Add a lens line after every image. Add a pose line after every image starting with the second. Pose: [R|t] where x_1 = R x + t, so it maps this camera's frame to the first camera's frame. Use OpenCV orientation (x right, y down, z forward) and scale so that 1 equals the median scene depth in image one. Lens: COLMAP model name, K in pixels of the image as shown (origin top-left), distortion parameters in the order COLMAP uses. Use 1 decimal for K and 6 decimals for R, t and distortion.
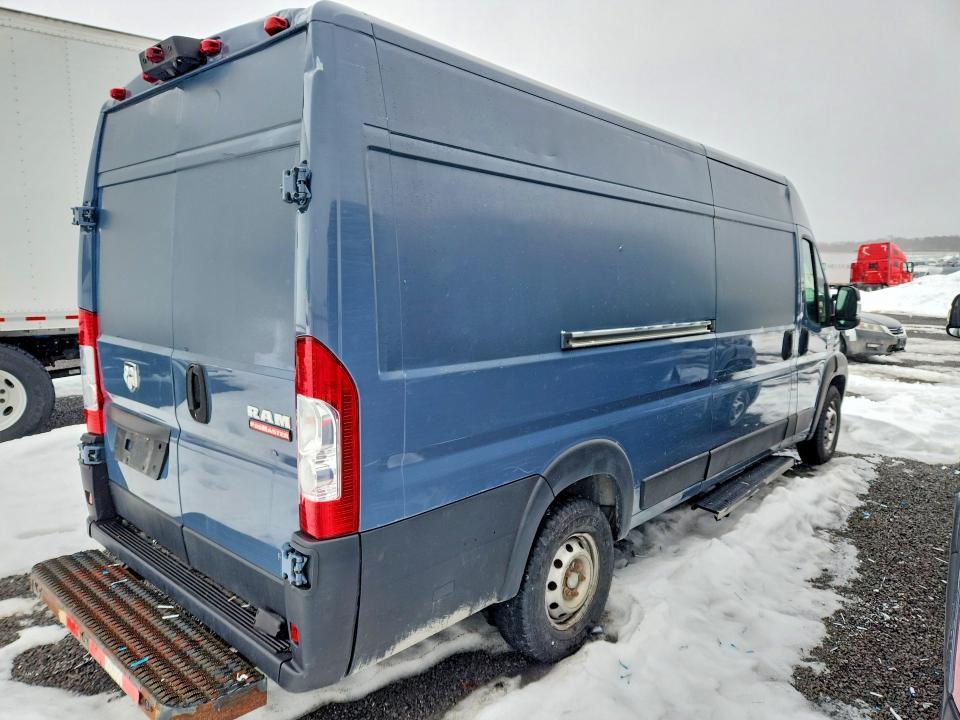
lens RADIAL K [[649.2, 0, 469.4], [0, 649.2, 360.4], [0, 0, 1]] dist [0.044419, -0.003233]
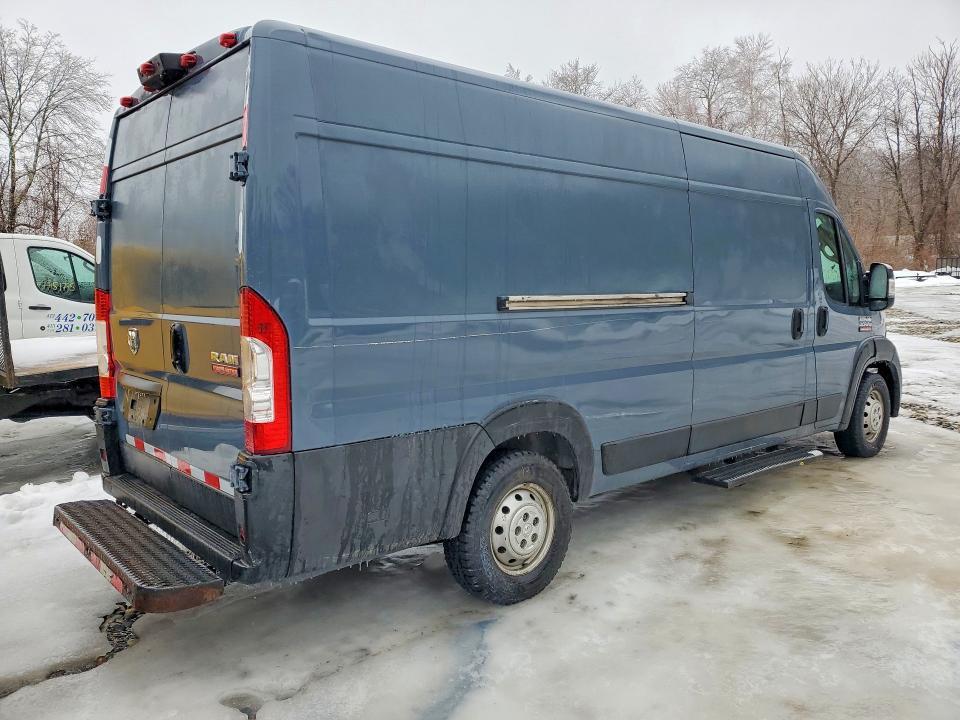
lens RADIAL K [[760.3, 0, 488.9], [0, 760.3, 358.1], [0, 0, 1]] dist [0.004308, -0.000697]
pose [[0.994421, -0.012819, -0.104701, 0.255432], [0.009117, 0.999319, -0.035762, 0.109950], [0.105088, 0.034608, 0.993861, -0.272337]]
